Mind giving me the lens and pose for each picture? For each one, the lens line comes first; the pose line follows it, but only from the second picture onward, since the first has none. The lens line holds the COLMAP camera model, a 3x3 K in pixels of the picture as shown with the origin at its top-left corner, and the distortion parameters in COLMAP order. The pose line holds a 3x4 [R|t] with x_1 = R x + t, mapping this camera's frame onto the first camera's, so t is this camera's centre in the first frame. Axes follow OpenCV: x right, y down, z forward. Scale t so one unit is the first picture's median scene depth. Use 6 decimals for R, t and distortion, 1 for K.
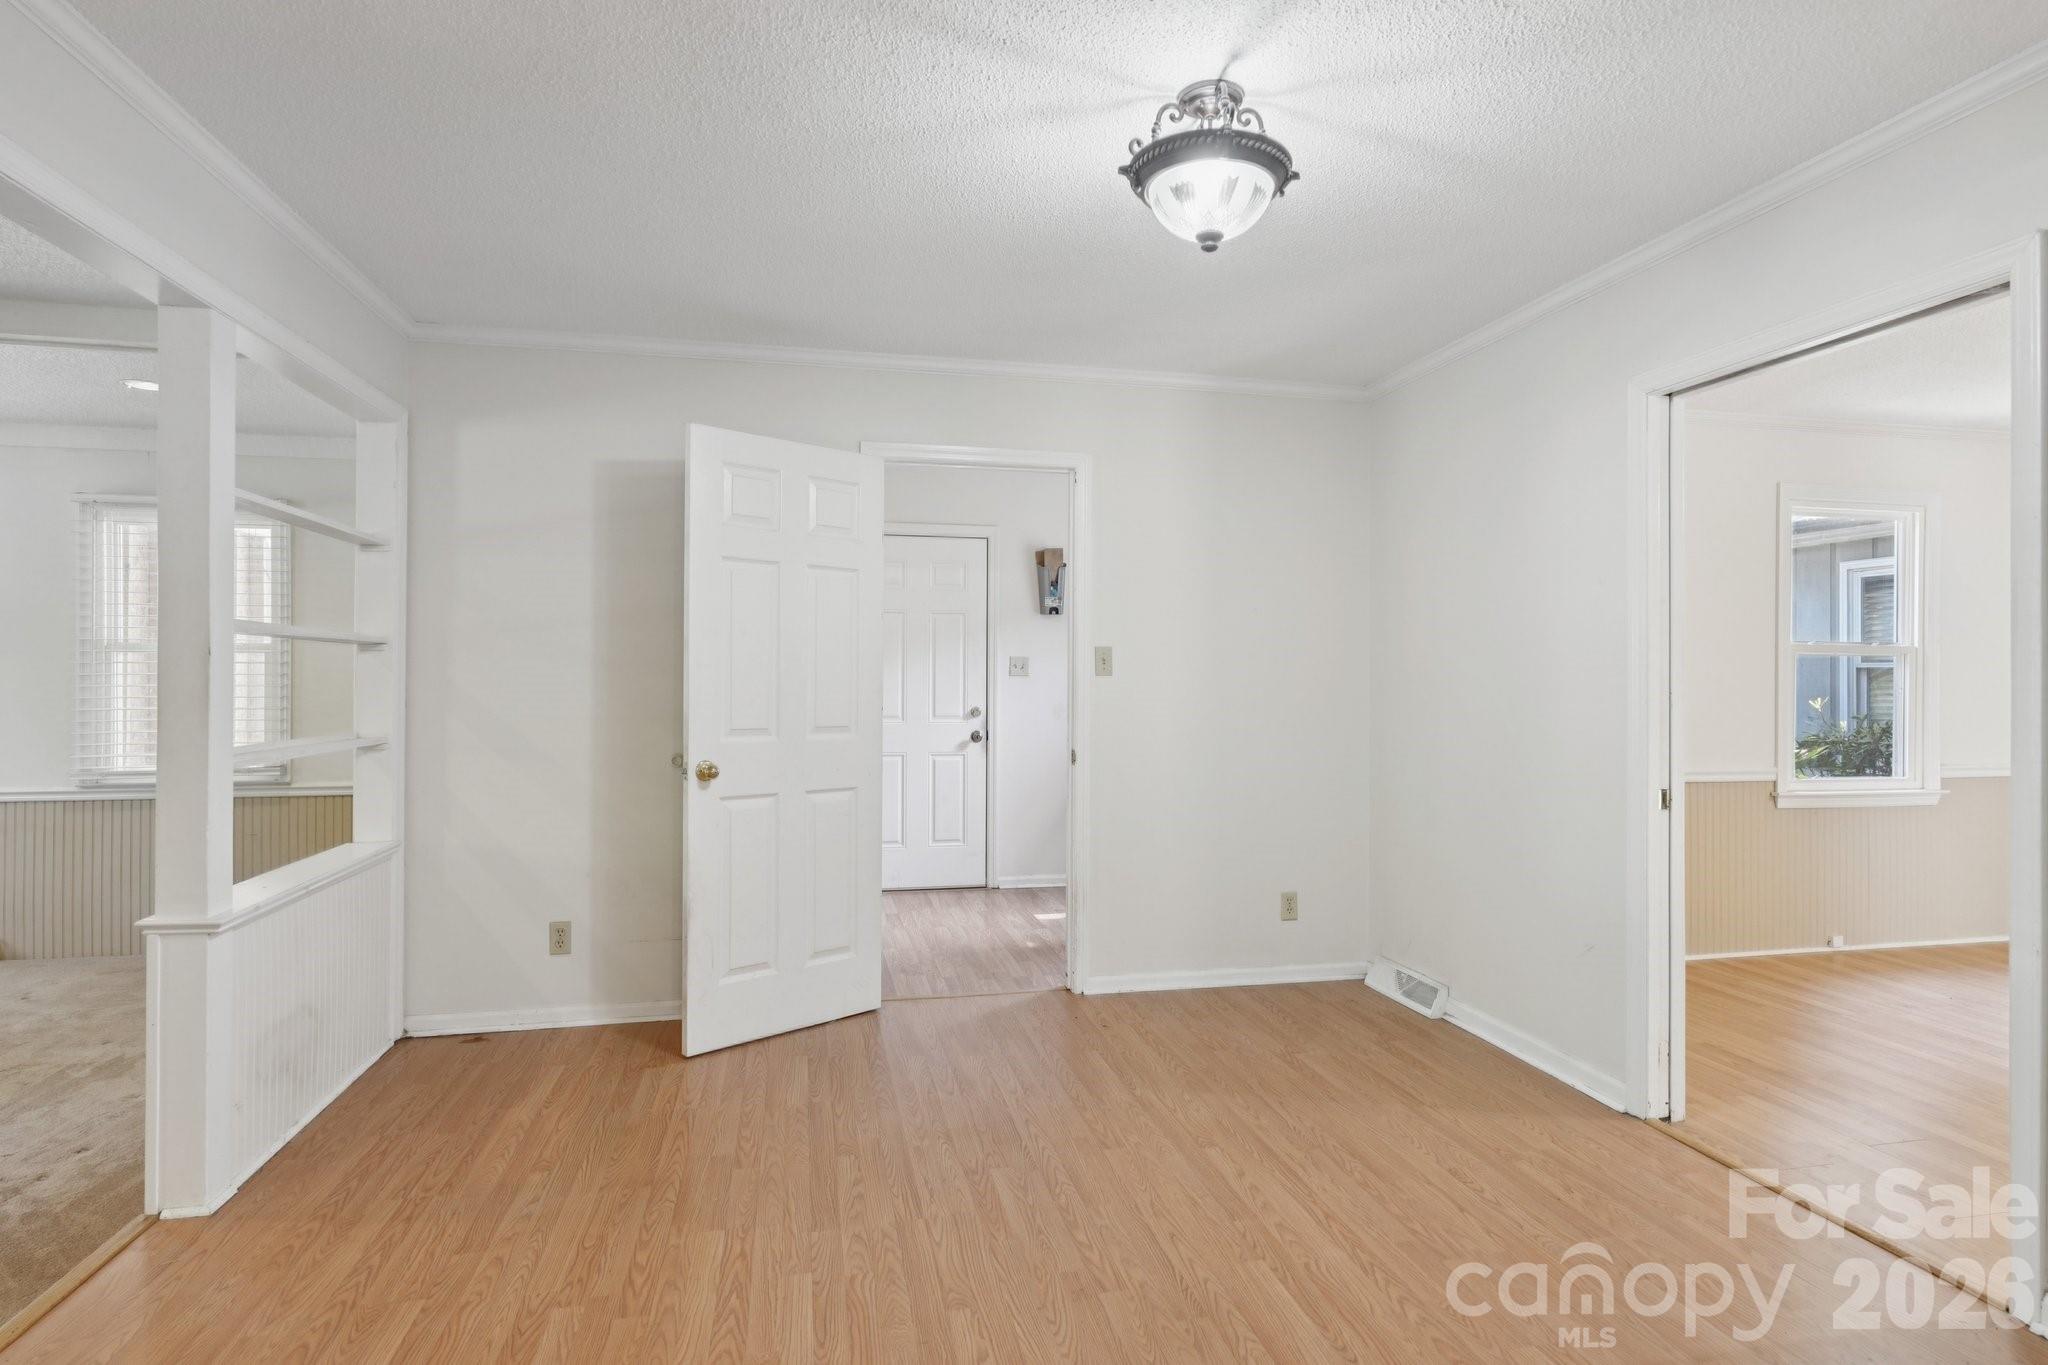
lens RADIAL K [[1067.4, 0, 1034.9], [0, 1067.4, 680.0], [0, 0, 1]] dist [0.002595, 0.001608]
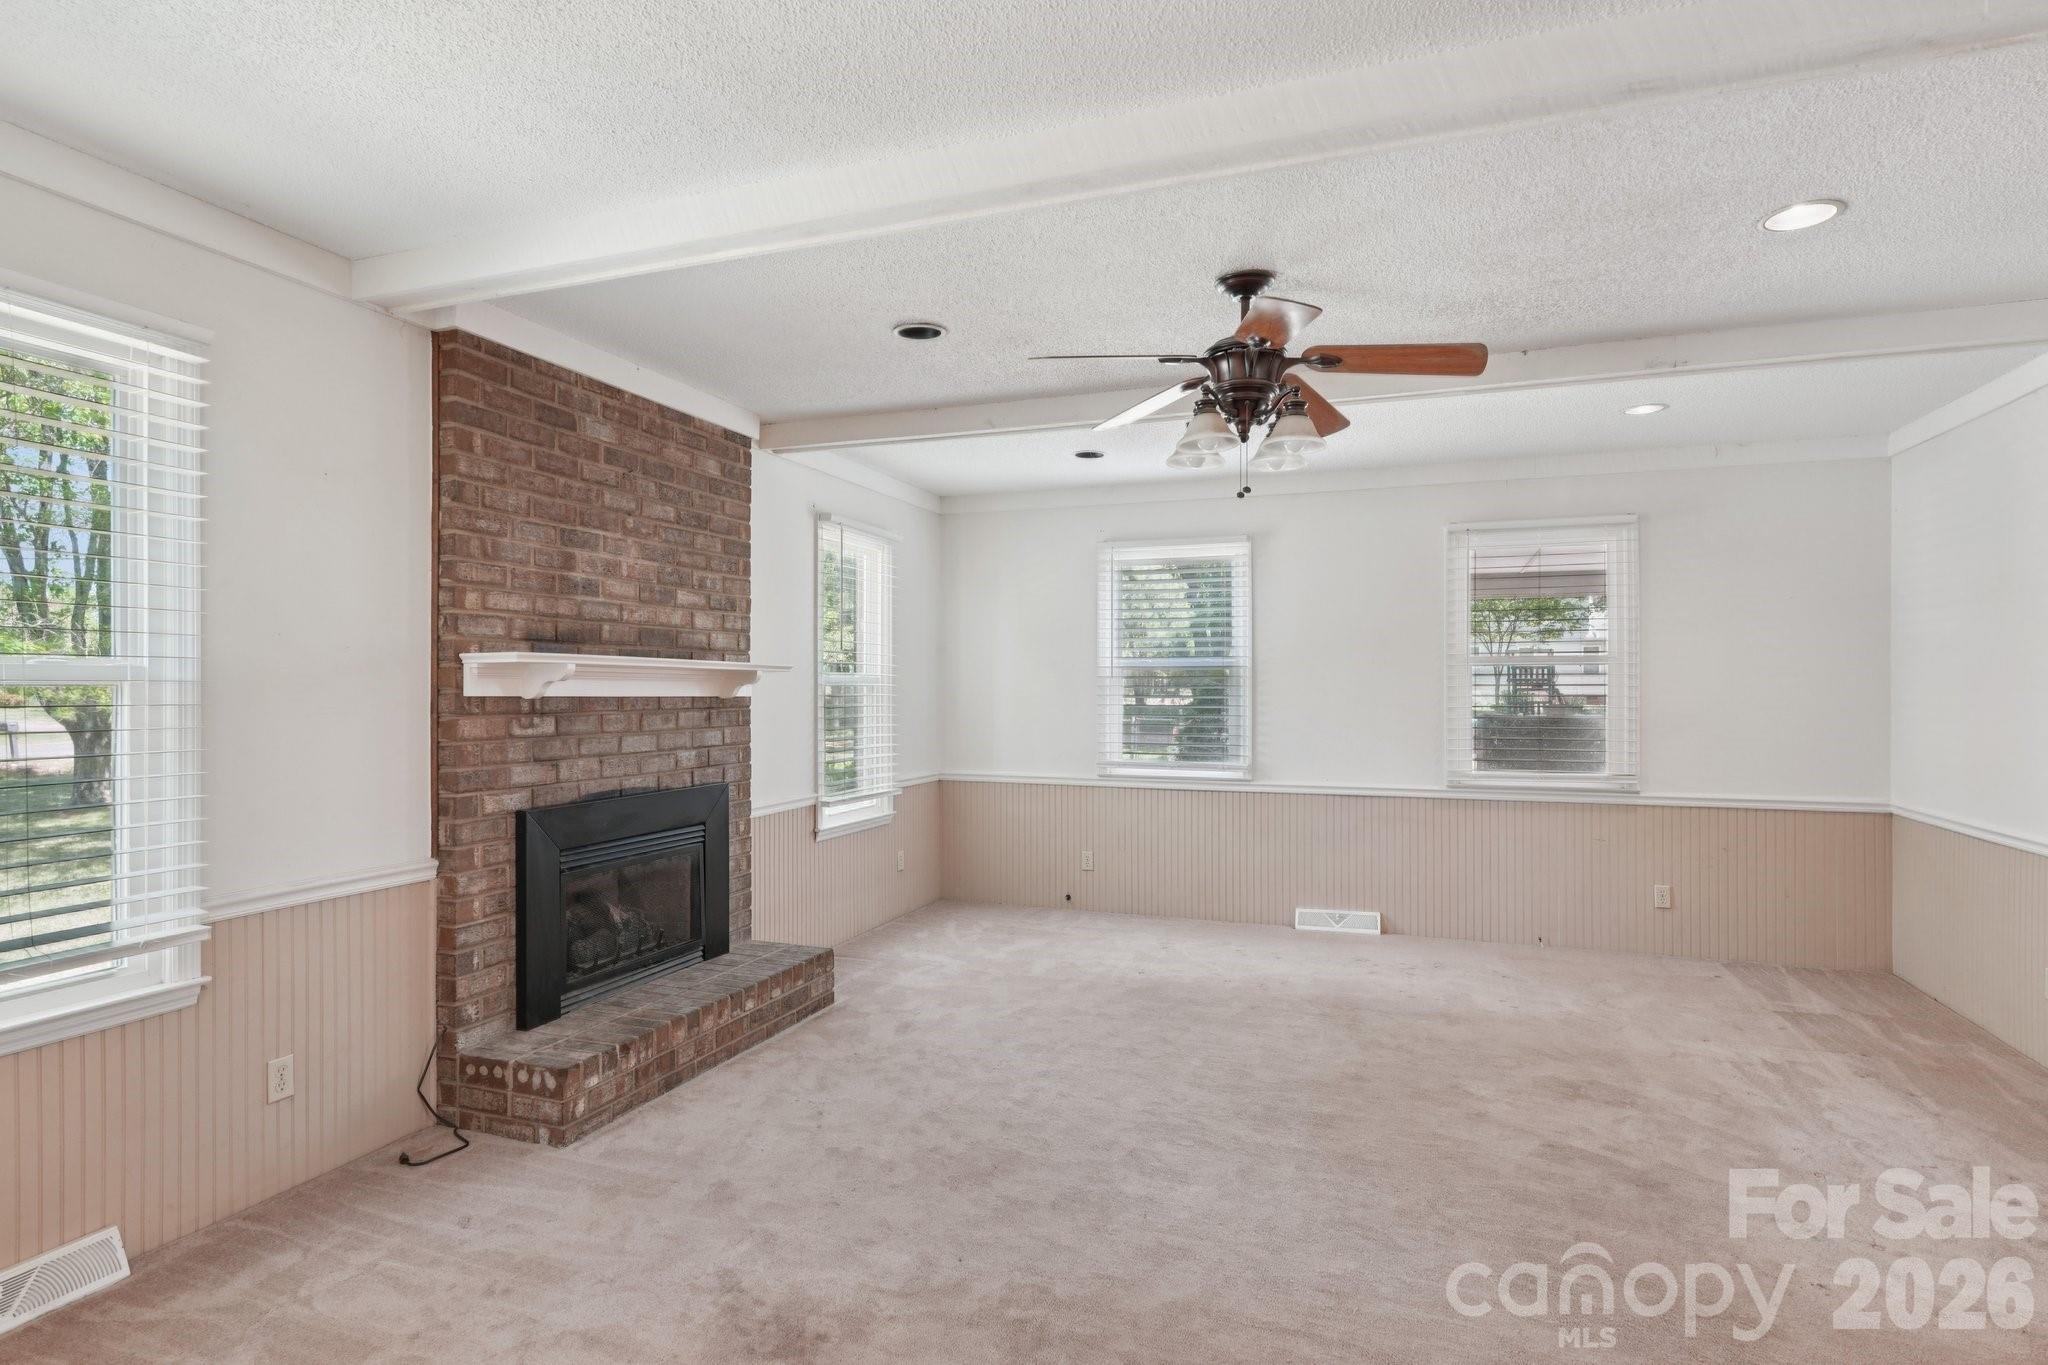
lens RADIAL K [[1067.4, 0, 1024.7], [0, 1067.4, 682.3], [0, 0, 1]] dist [0.002595, 0.001608]
pose [[0.824063, -0.008392, -0.566435, -0.624621], [0.002868, 0.999939, -0.010643, 0.001937], [0.566490, 0.007146, 0.824037, -0.169349]]
